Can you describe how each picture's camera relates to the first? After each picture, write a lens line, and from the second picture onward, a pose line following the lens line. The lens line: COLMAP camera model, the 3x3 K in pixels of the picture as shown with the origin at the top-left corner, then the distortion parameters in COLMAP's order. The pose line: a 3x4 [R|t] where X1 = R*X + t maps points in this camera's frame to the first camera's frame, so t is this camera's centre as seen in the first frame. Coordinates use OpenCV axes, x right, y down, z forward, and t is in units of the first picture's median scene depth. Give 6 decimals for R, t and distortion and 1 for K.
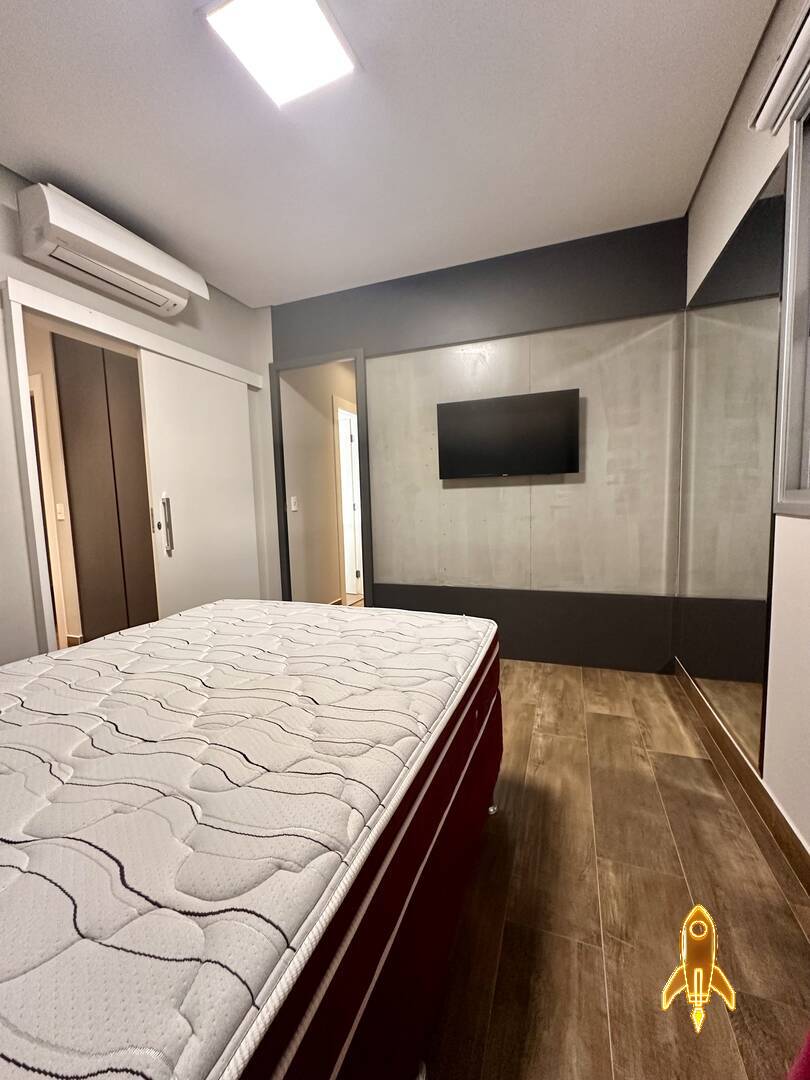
lens RADIAL K [[432.3, 0, 406.9], [0, 432.3, 537.0], [0, 0, 1]] dist [-0.002697, 0.000733]
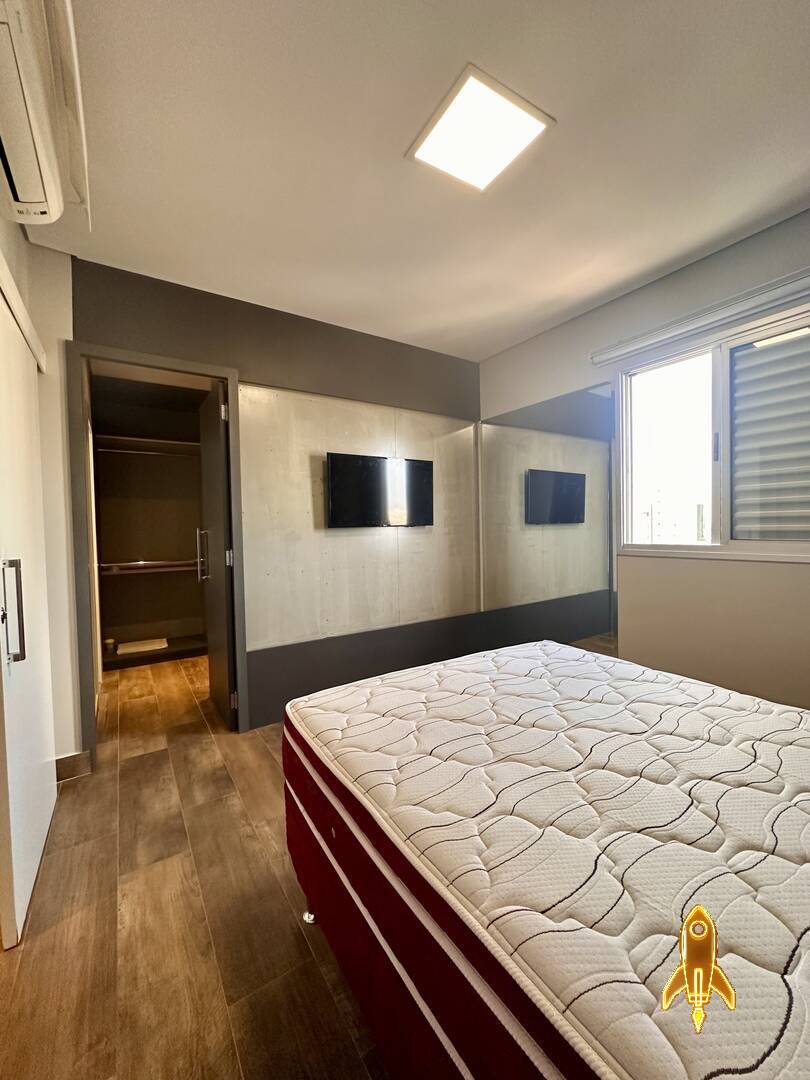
lens RADIAL K [[432.3, 0, 406.9], [0, 432.3, 537.0], [0, 0, 1]] dist [-0.002697, 0.000733]
pose [[0.592803, -0.001014, 0.805347, -0.620341], [0.074932, 0.995731, -0.053903, -0.047927], [-0.801854, 0.092299, 0.590348, 0.289050]]
